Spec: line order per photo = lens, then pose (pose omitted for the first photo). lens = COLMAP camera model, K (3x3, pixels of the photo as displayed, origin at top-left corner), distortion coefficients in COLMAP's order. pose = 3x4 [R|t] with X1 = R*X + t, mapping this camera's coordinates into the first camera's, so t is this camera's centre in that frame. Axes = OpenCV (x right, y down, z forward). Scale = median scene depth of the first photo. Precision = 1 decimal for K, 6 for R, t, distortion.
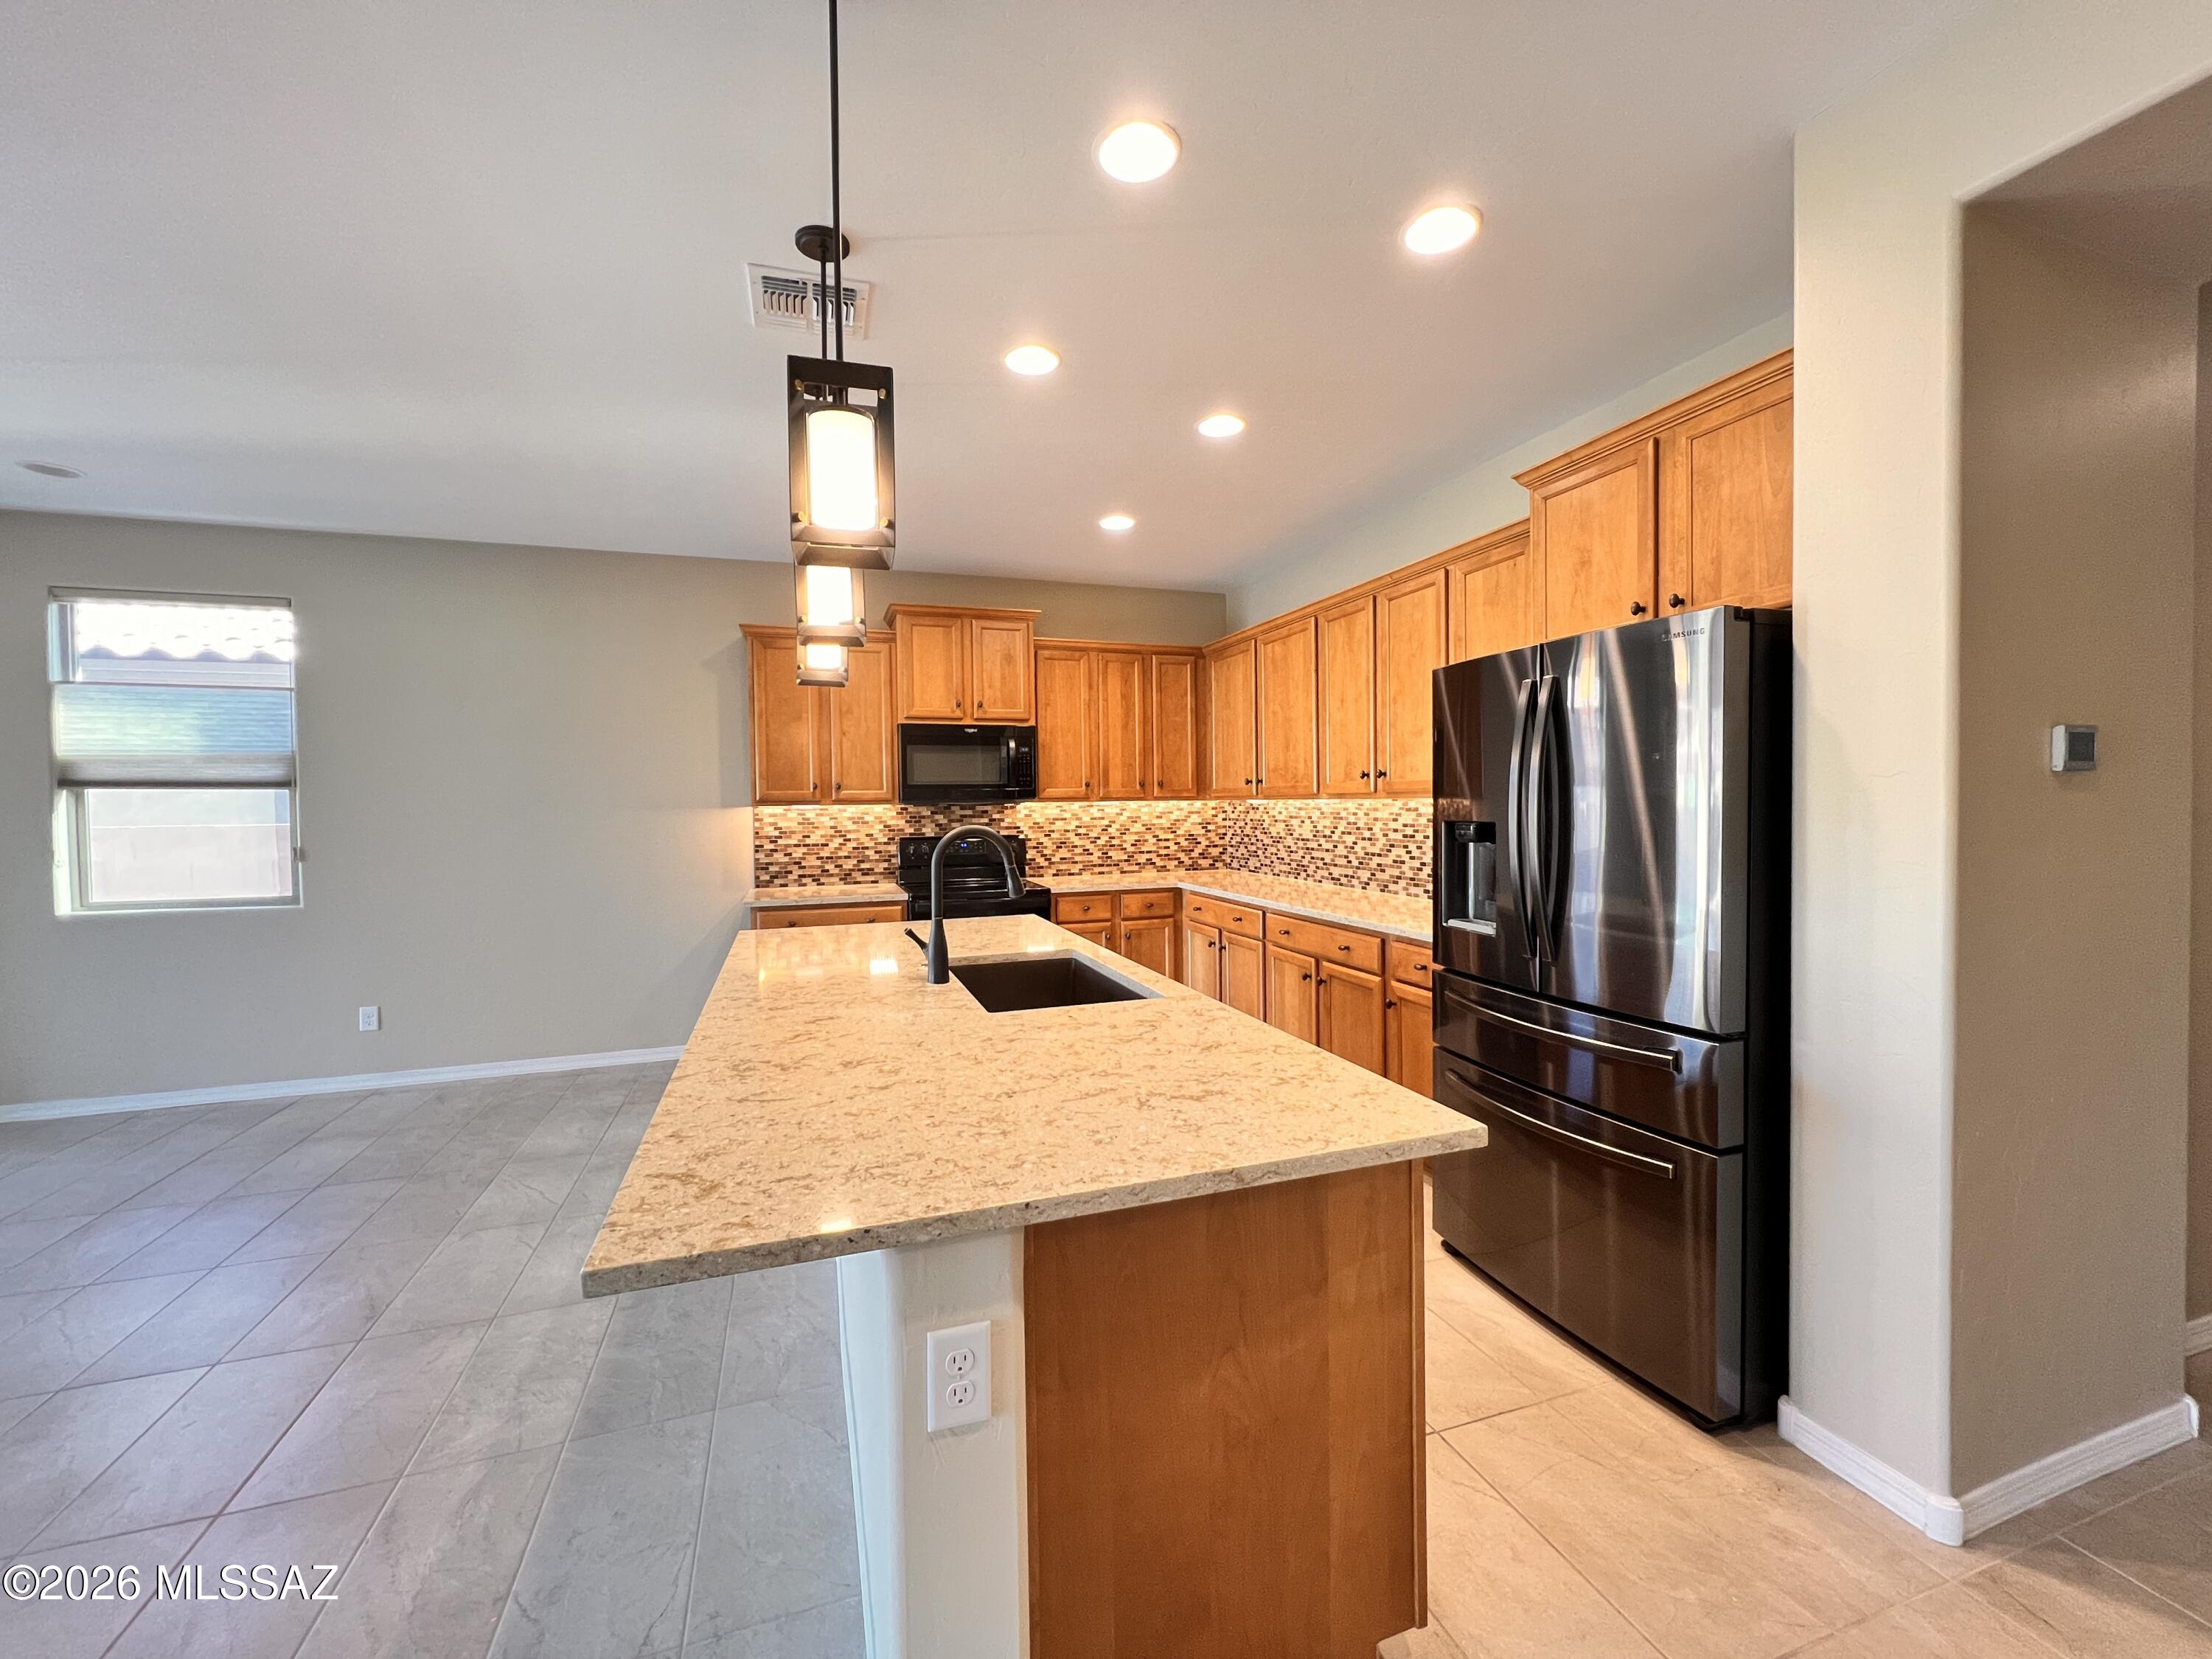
lens RADIAL K [[885.1, 0, 1101.9], [0, 885.1, 829.3], [0, 0, 1]] dist [-0.005200, 0.000252]
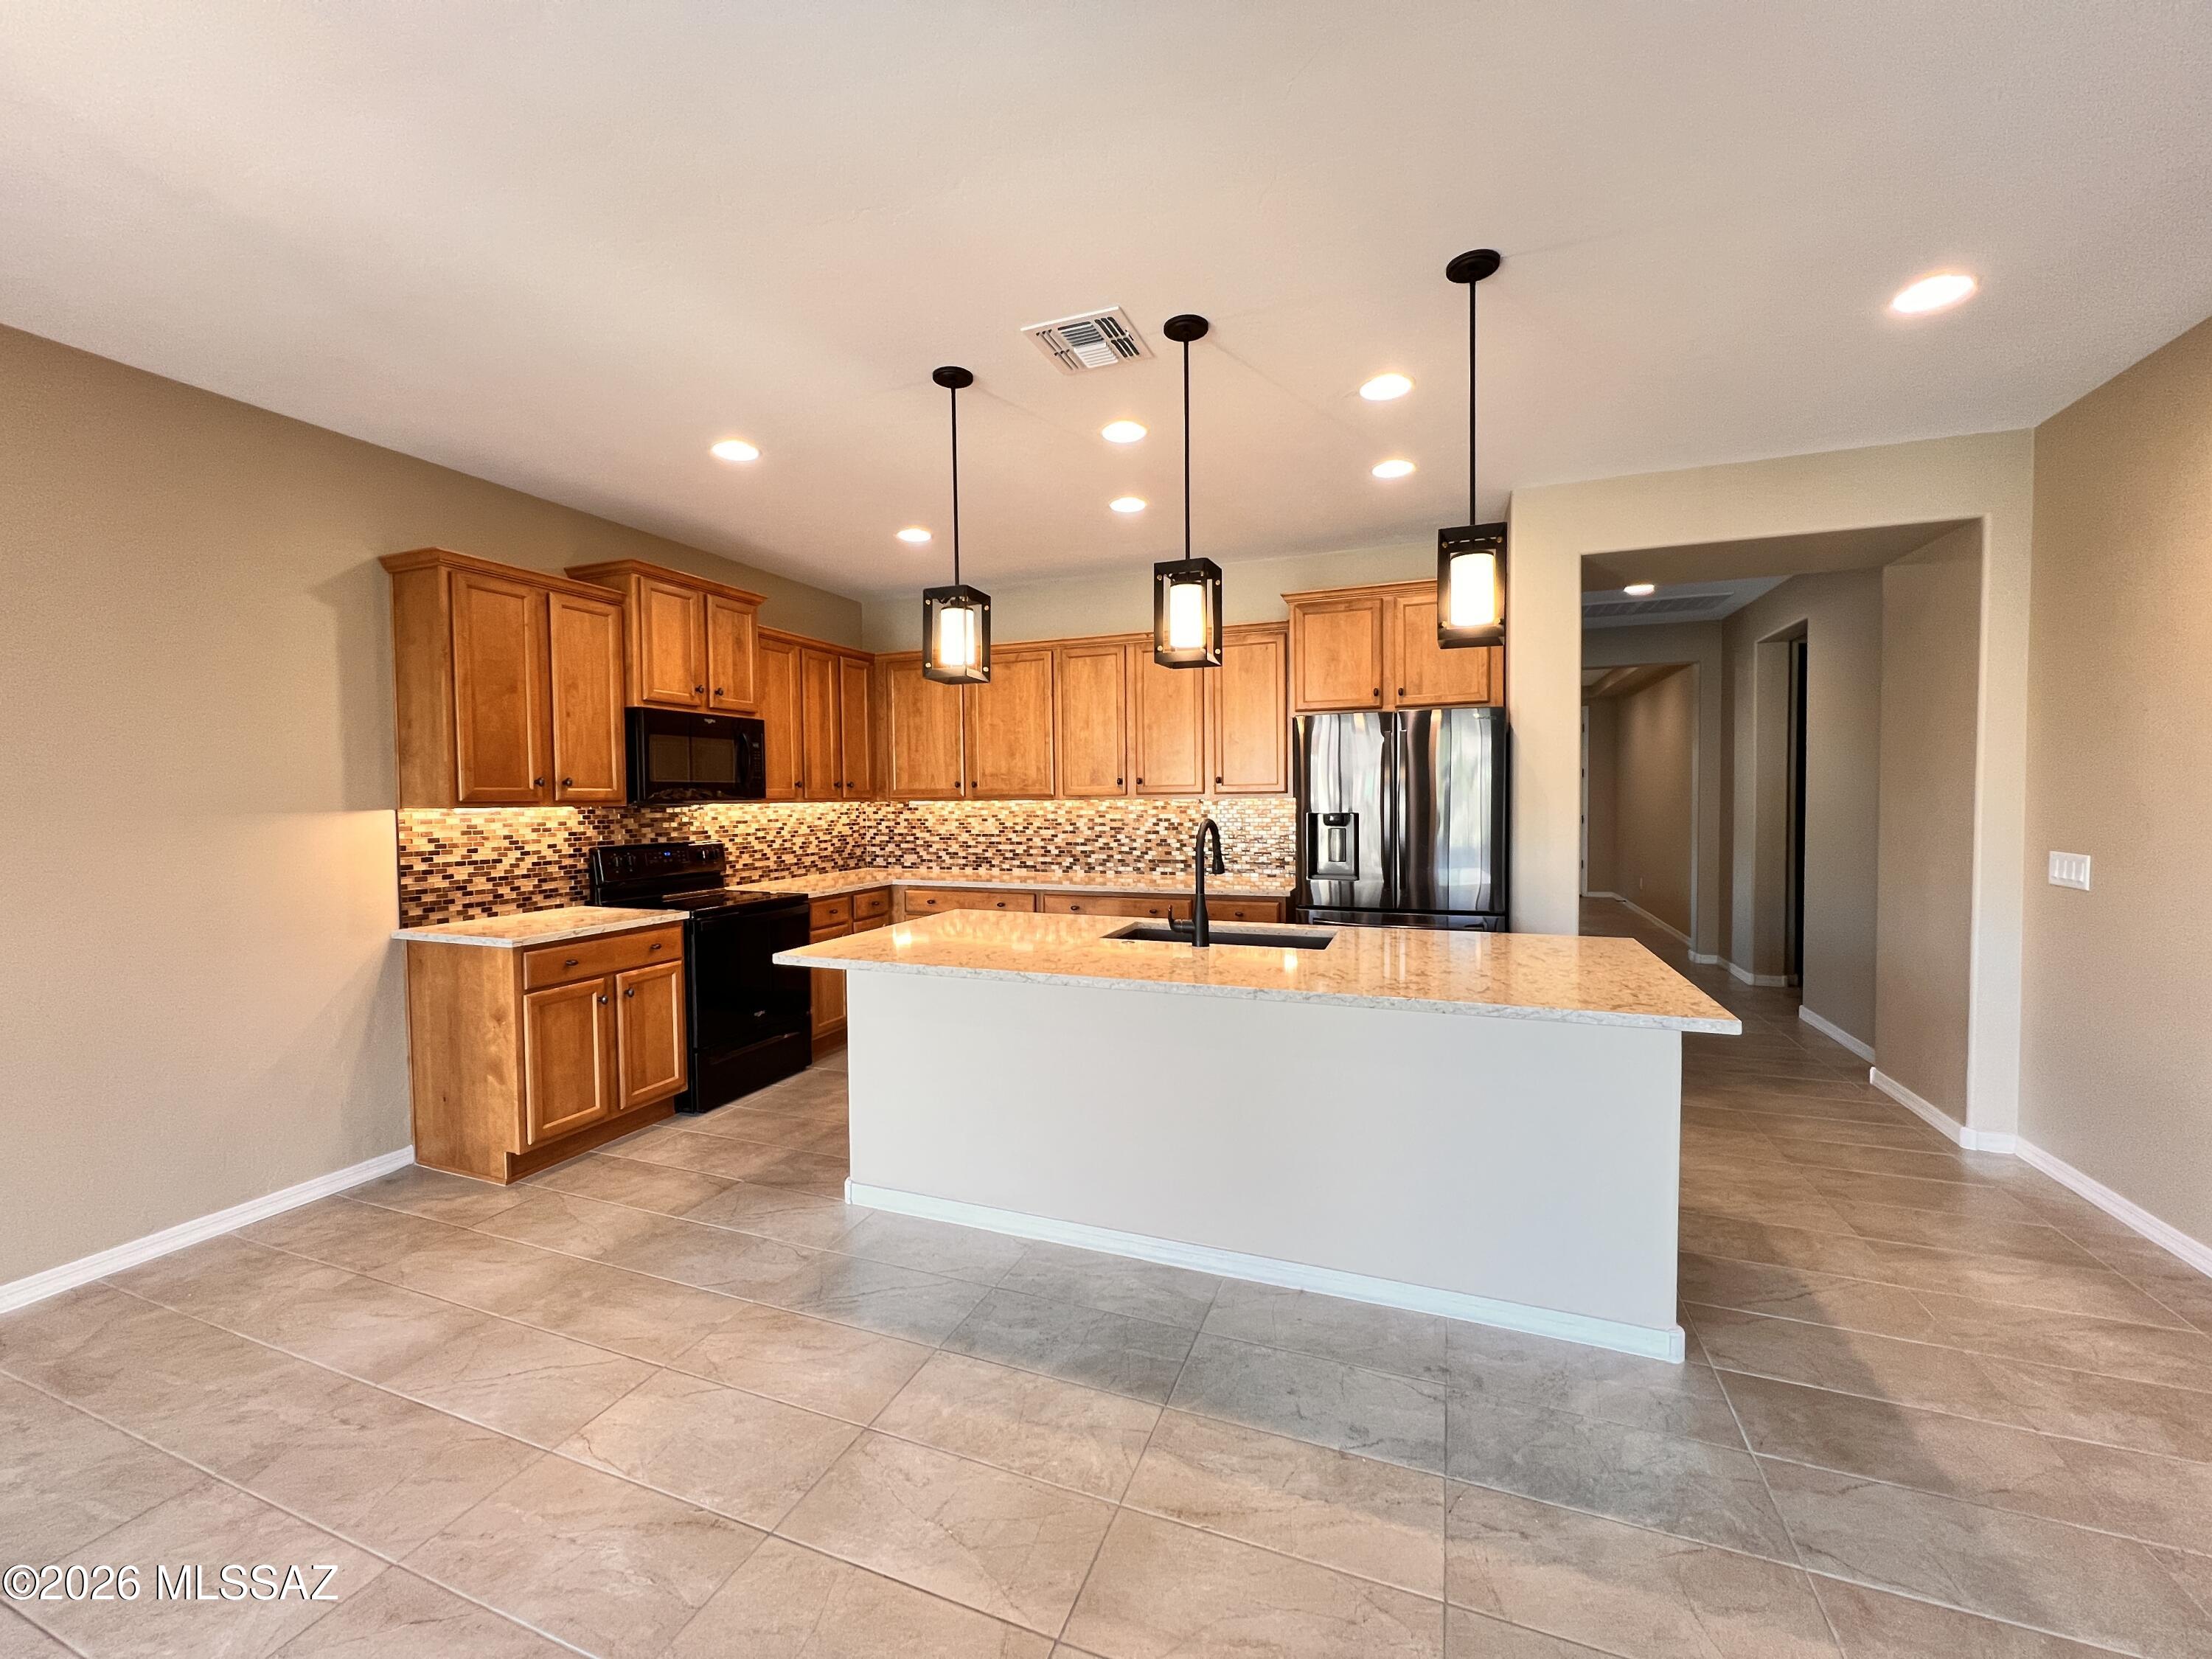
lens RADIAL K [[882.3, 0, 1101.5], [0, 882.3, 828.5], [0, 0, 1]] dist [-0.000983, 0.000003]
pose [[0.641135, -0.022401, 0.767101, -0.569618], [0.026415, 0.999626, 0.007114, -0.001397], [-0.766973, 0.015701, 0.641487, 0.146257]]
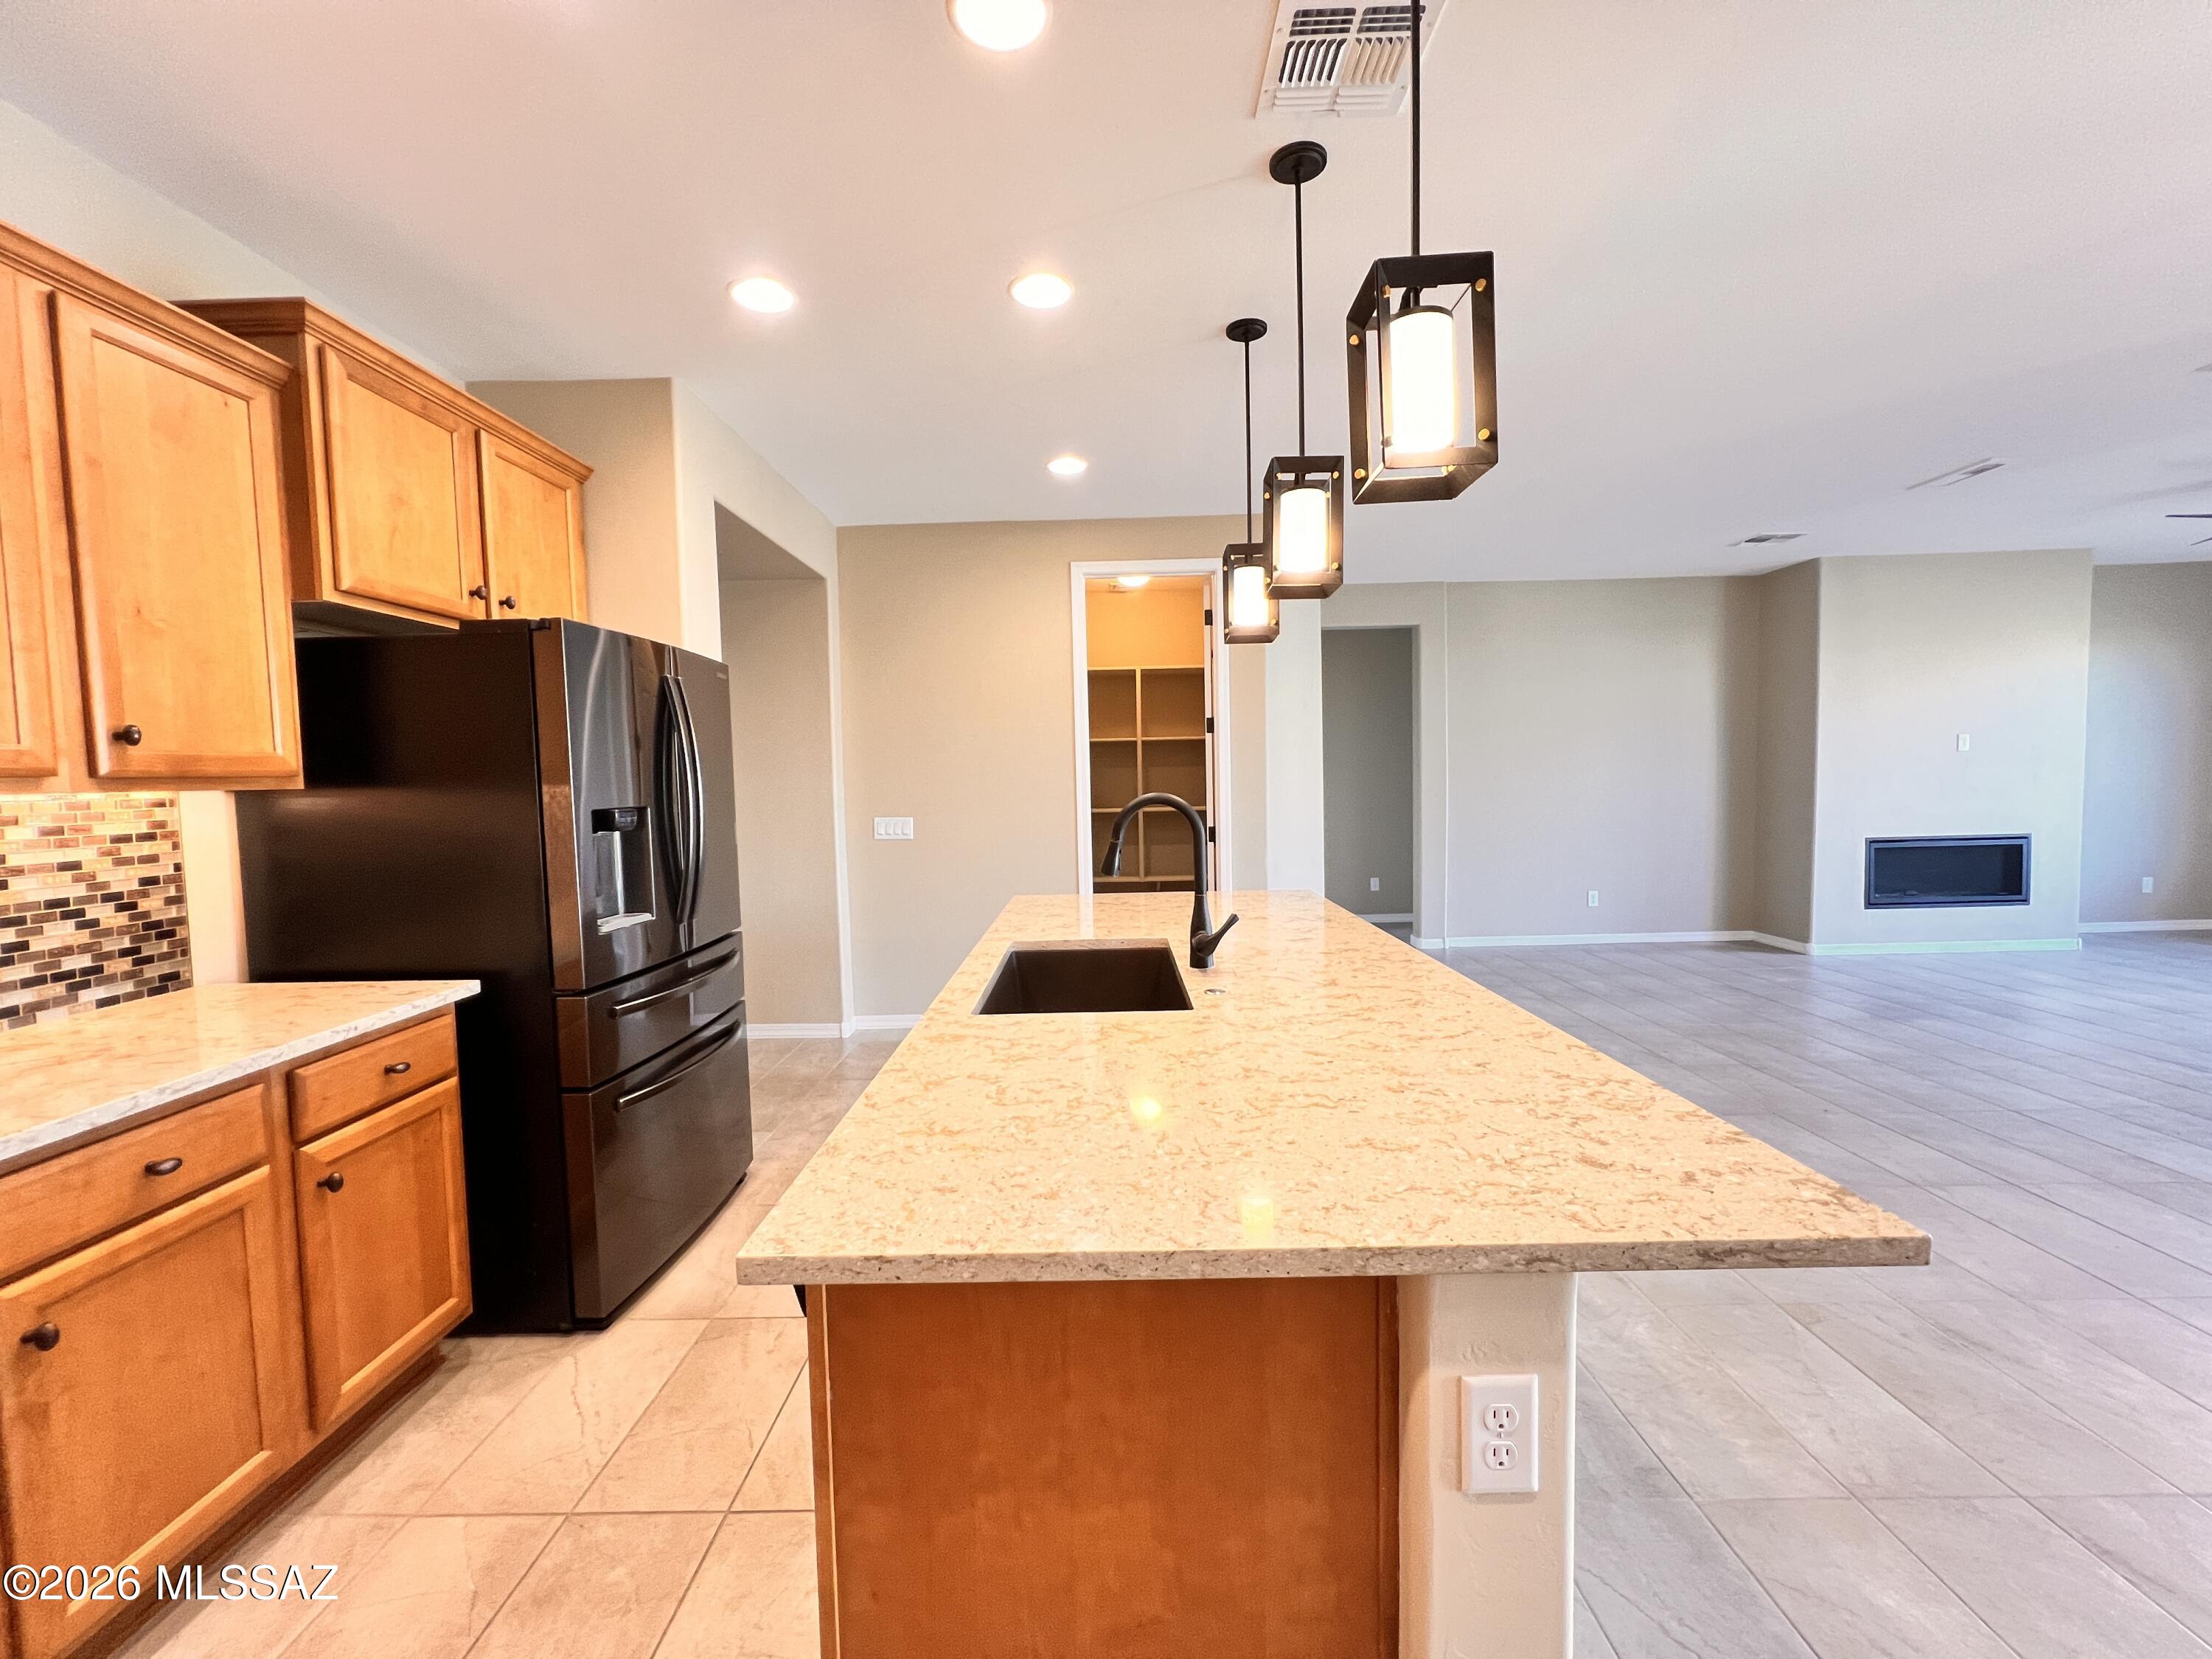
lens RADIAL K [[882.3, 0, 1102.1], [0, 882.3, 825.7], [0, 0, 1]] dist [-0.000983, 0.000003]
pose [[-0.944416, 0.015755, 0.328375, -0.181244], [0.044952, 0.995658, 0.081511, -0.021779], [-0.325665, 0.091741, -0.941024, 0.872099]]
